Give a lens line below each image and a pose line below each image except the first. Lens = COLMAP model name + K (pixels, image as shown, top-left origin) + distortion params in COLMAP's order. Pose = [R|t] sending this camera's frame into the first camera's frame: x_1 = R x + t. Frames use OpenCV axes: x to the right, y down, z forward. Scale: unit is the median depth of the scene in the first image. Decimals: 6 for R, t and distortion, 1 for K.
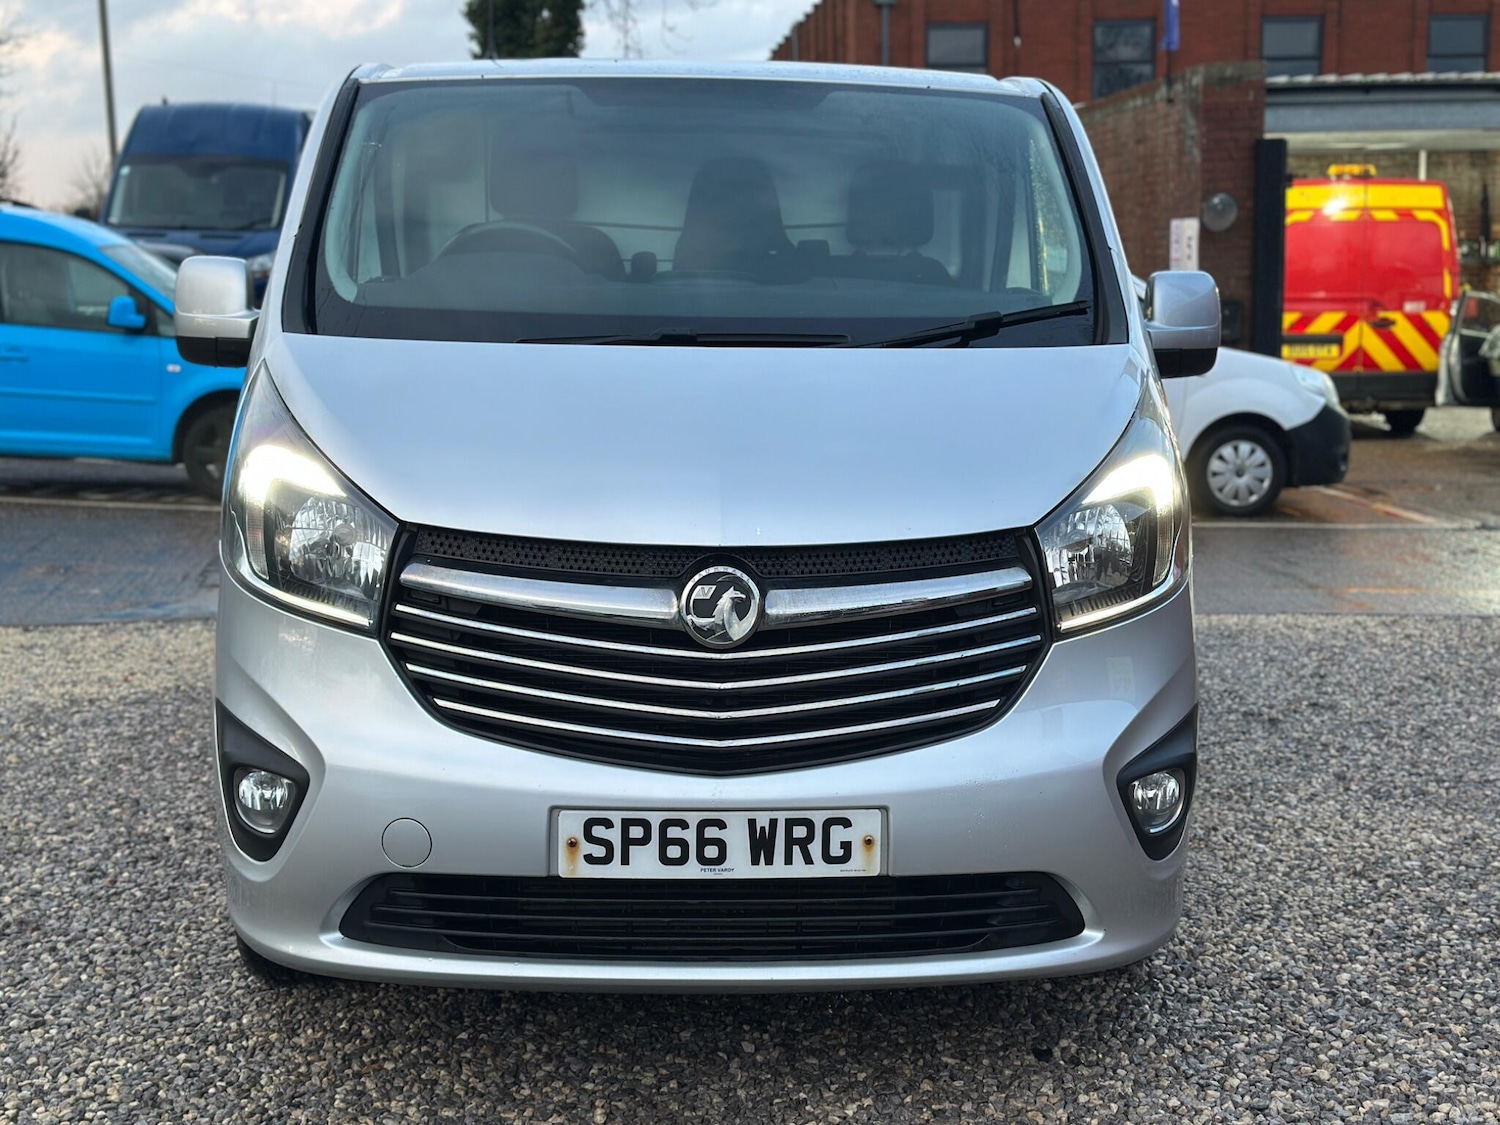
lens RADIAL K [[2107.8, 0, 747.5], [0, 2107.8, 572.2], [0, 0, 1]] dist [0.101473, 0.000000]
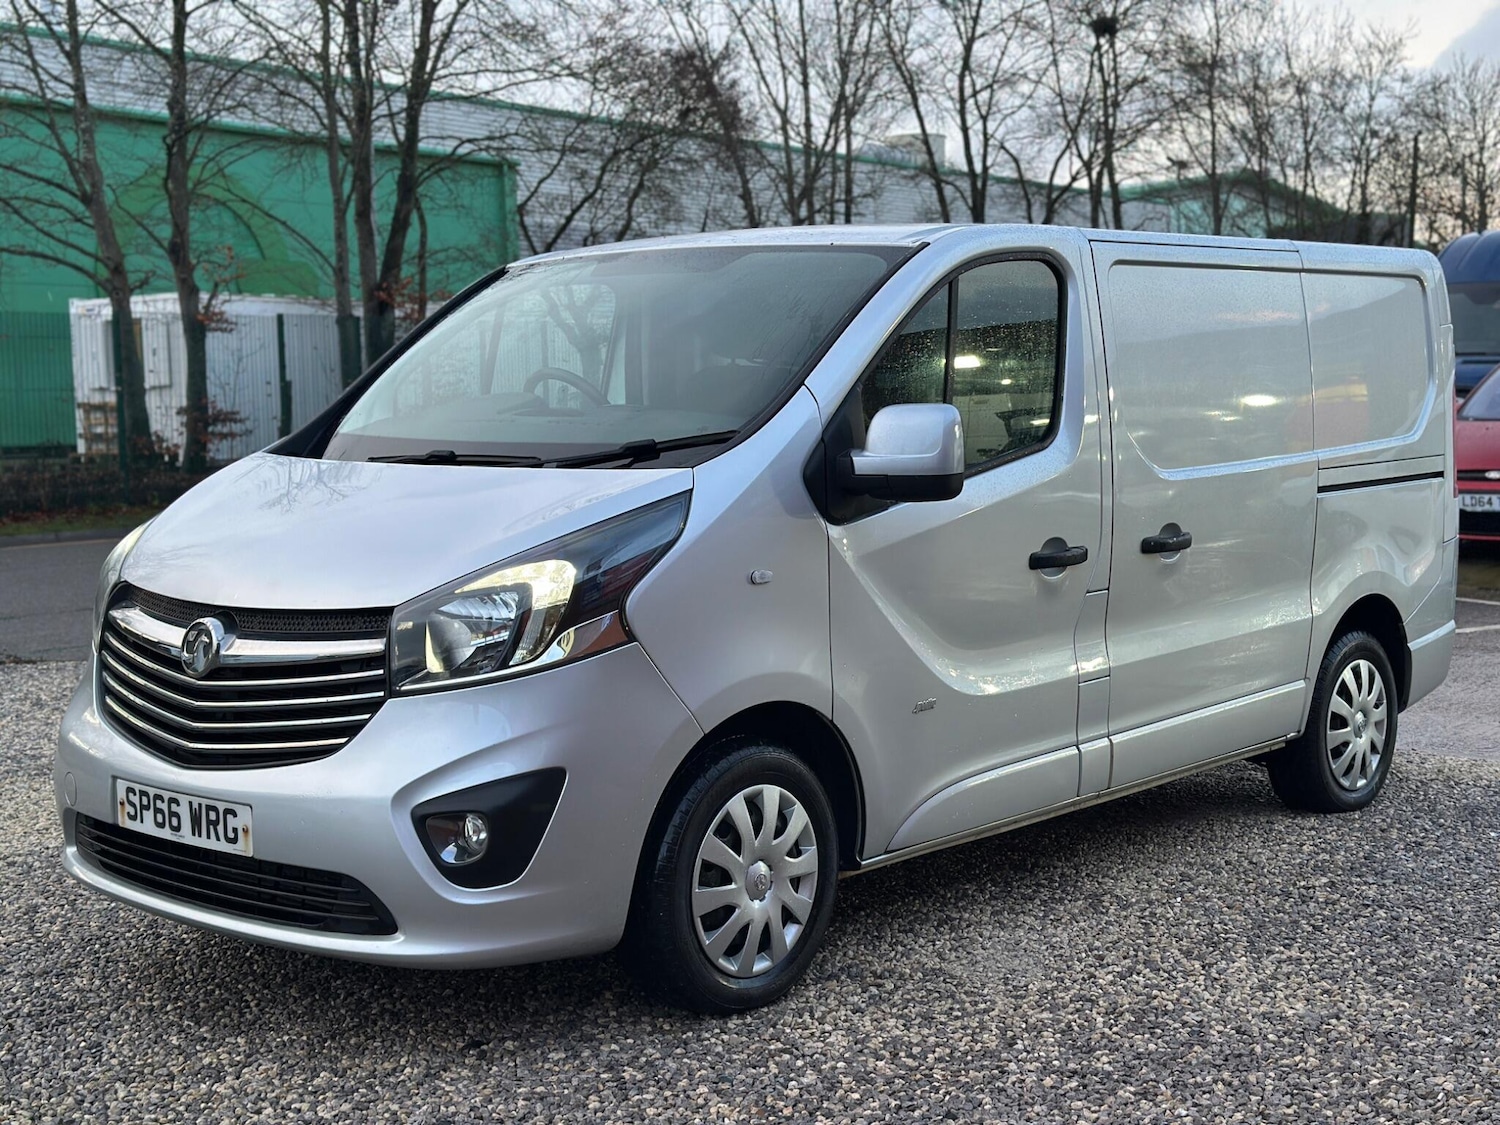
lens RADIAL K [[2107.8, 0, 751.8], [0, 2107.8, 570.8], [0, 0, 1]] dist [0.101473, 0.000000]
pose [[0.736218, 0.055563, -0.674460, 1.200206], [-0.089881, 0.995823, -0.016074, -0.044244], [0.670749, 0.072455, 0.738137, 0.206454]]
